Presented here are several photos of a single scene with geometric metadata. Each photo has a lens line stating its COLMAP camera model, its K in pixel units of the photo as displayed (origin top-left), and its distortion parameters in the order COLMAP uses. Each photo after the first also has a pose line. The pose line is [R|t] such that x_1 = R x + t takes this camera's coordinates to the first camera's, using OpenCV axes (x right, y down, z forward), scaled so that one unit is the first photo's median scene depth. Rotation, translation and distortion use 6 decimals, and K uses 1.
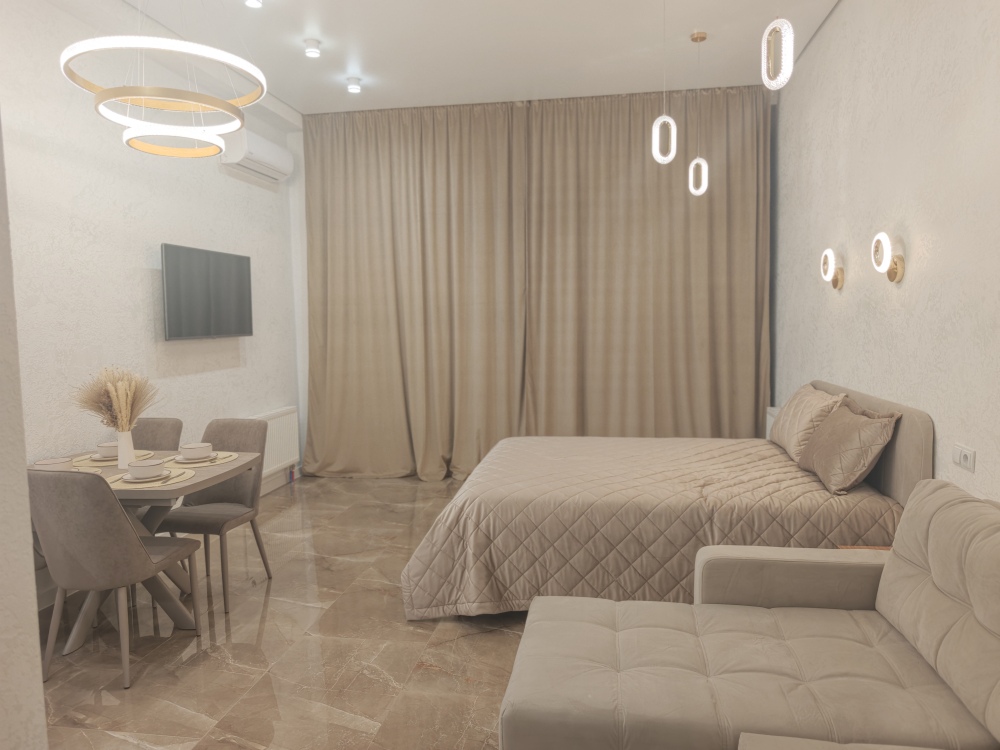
lens RADIAL K [[691.6, 0, 500.0], [0, 691.6, 375.0], [0, 0, 1]] dist [-0.004855, -0.002526]
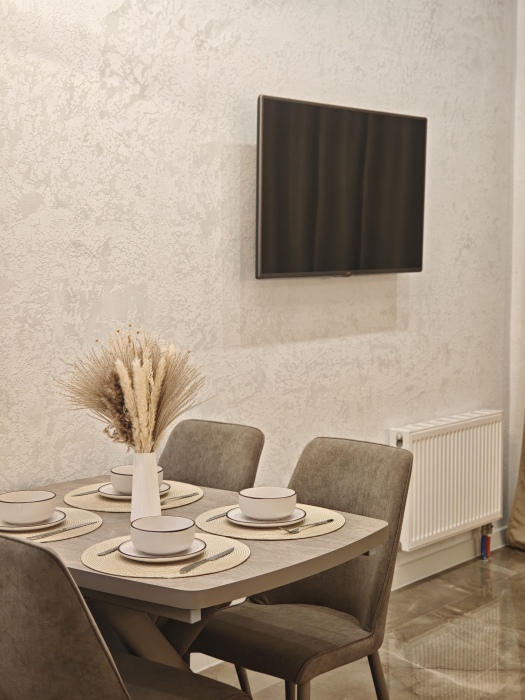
lens RADIAL K [[1216.1, 0, 262.5], [0, 1216.1, 350.0], [0, 0, 1]] dist [0.306408, -0.952906]
pose [[0.871070, 0.061143, -0.487339, -0.013367], [-0.055547, 0.998119, 0.025944, -0.022678], [0.488009, 0.004471, 0.872827, 0.202749]]
